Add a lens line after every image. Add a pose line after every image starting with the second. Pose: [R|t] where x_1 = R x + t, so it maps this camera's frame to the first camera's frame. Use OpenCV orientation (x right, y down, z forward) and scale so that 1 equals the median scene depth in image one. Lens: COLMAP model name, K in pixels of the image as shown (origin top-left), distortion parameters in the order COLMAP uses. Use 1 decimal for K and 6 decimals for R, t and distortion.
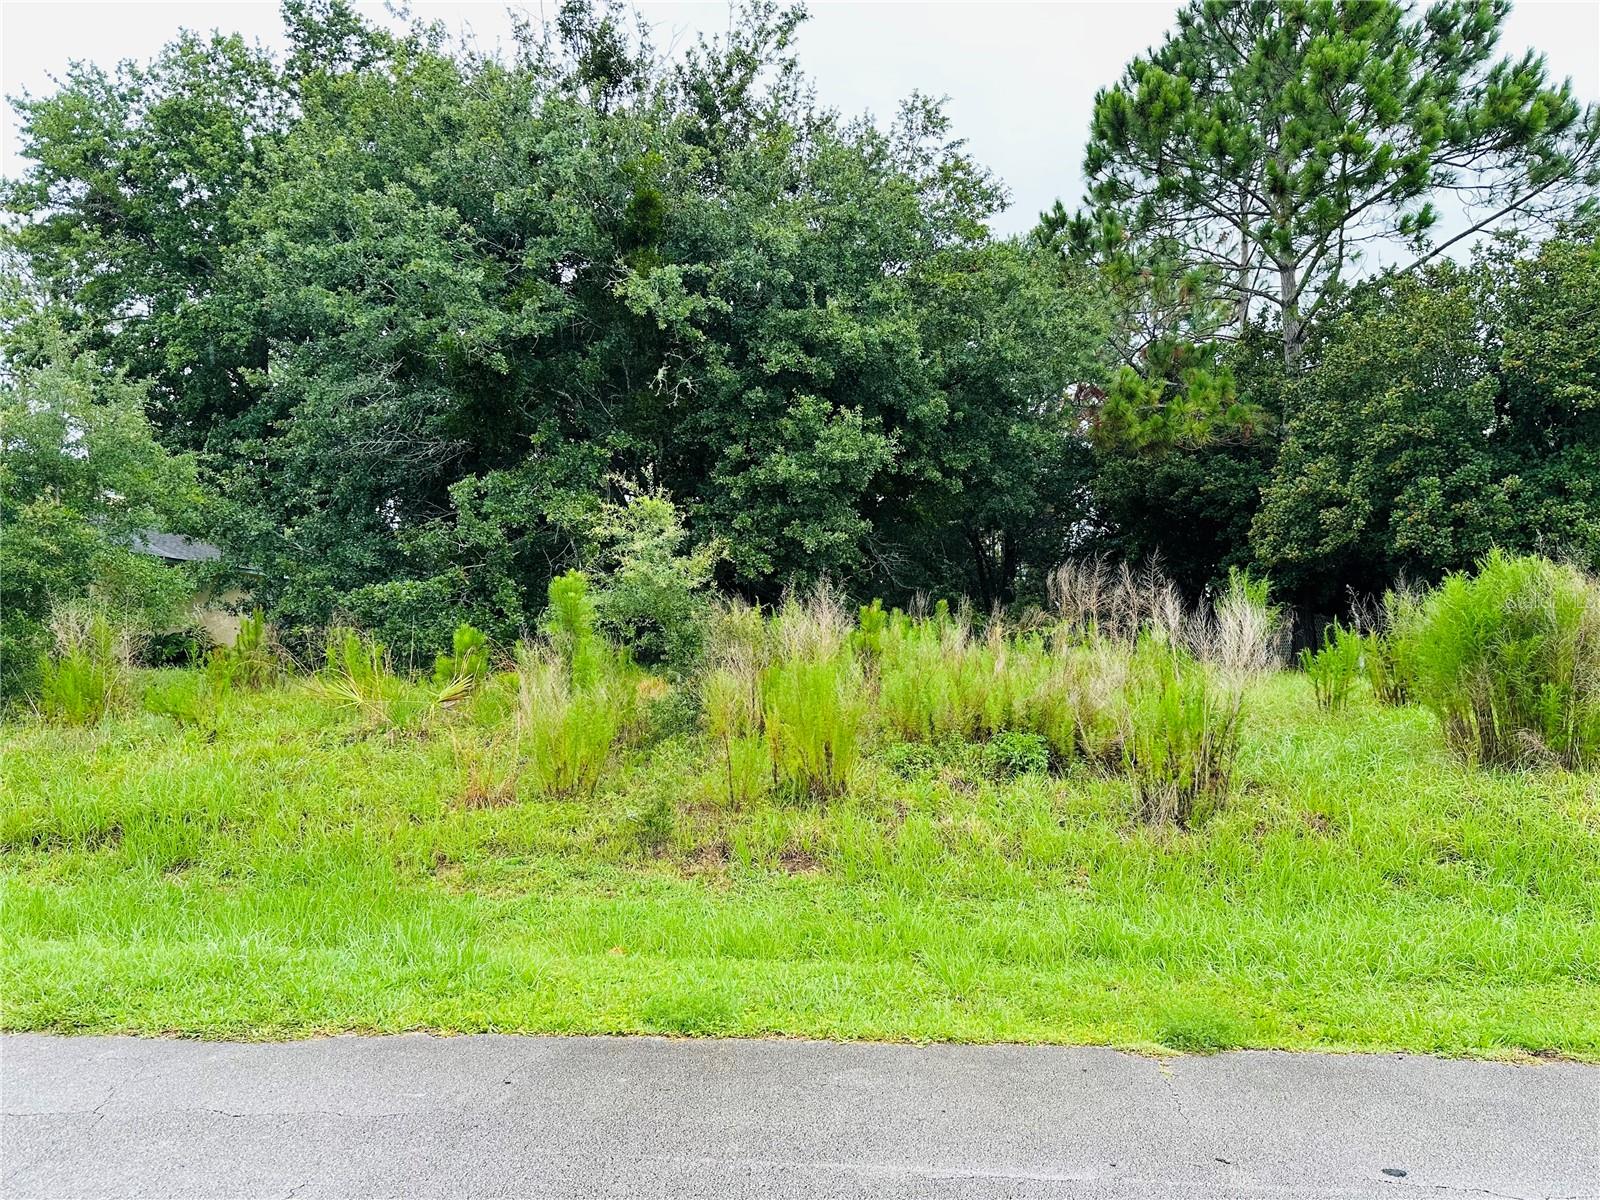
lens RADIAL K [[1120.5, 0, 791.7], [0, 1120.5, 618.0], [0, 0, 1]] dist [0.055662, -0.066448]
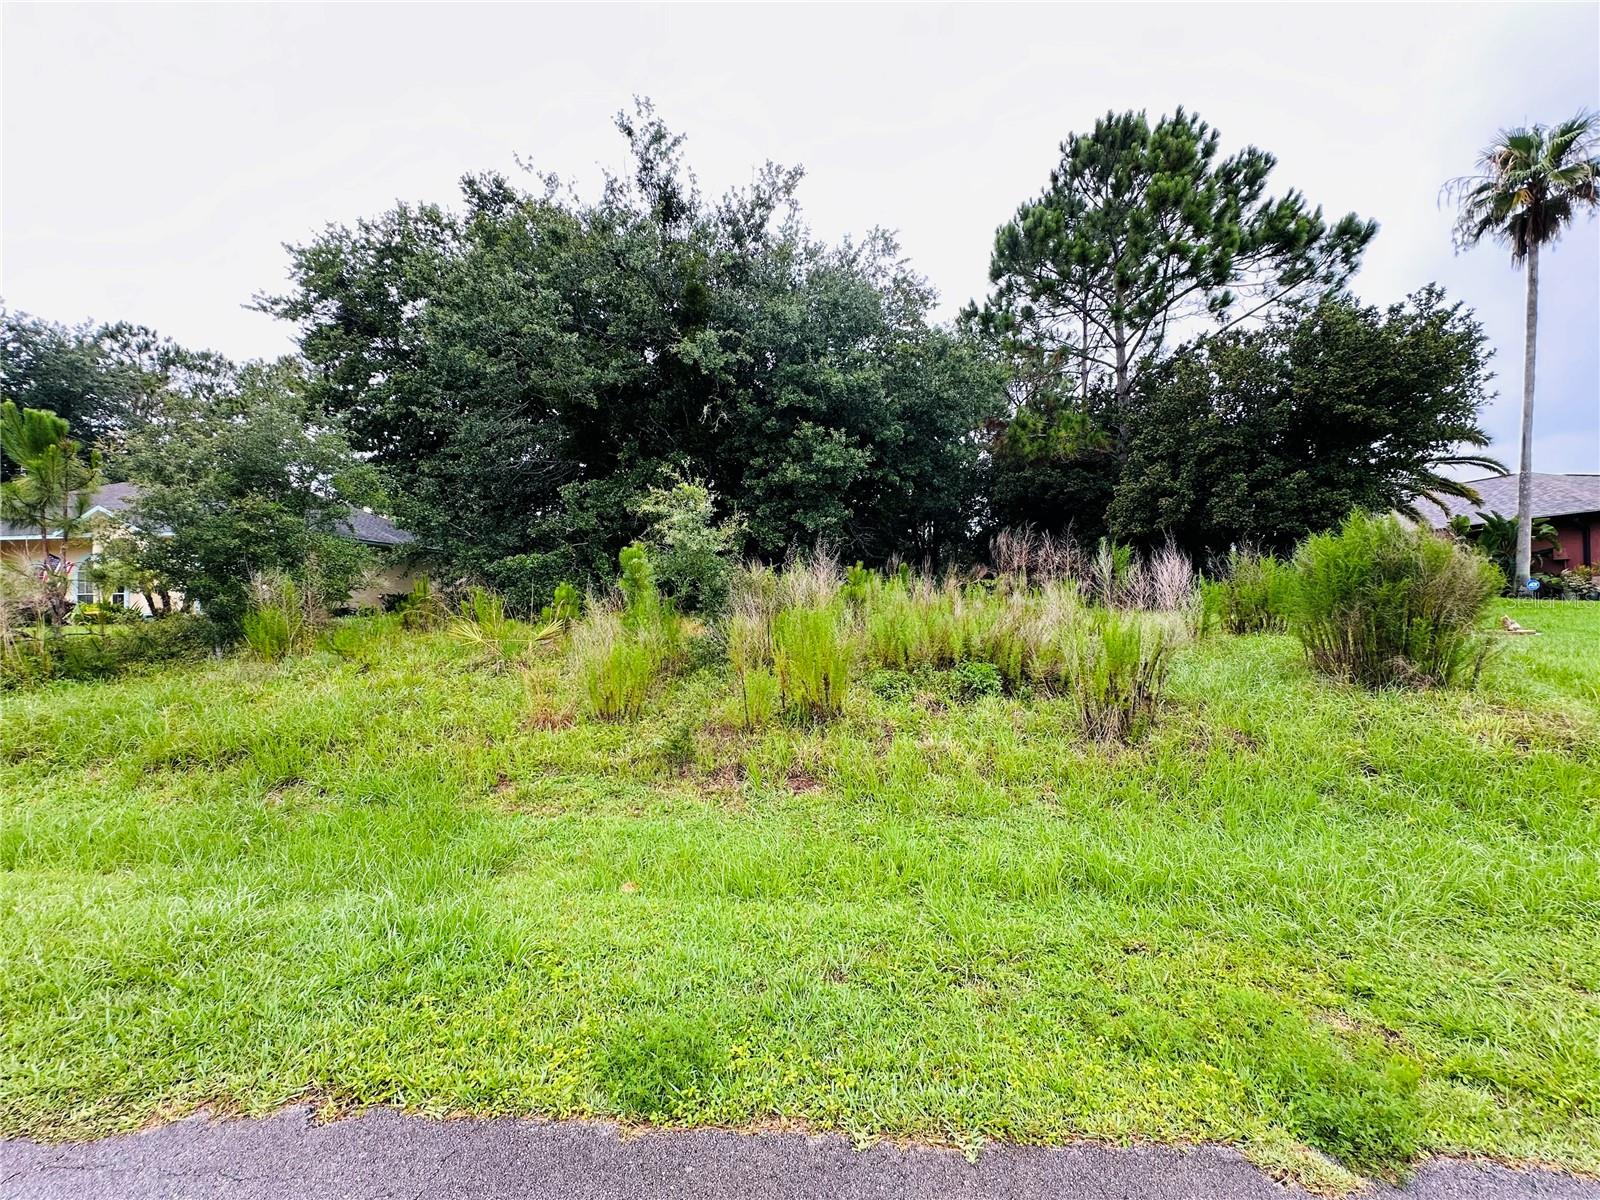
lens RADIAL K [[639.3, 0, 800.8], [0, 639.3, 603.1], [0, 0, 1]] dist [-0.005339, 0.001244]
pose [[0.999931, -0.011751, -0.000101, 0.003147], [0.011748, 0.999344, 0.034256, 0.005500], [-0.000302, -0.034255, 0.999413, 0.170653]]
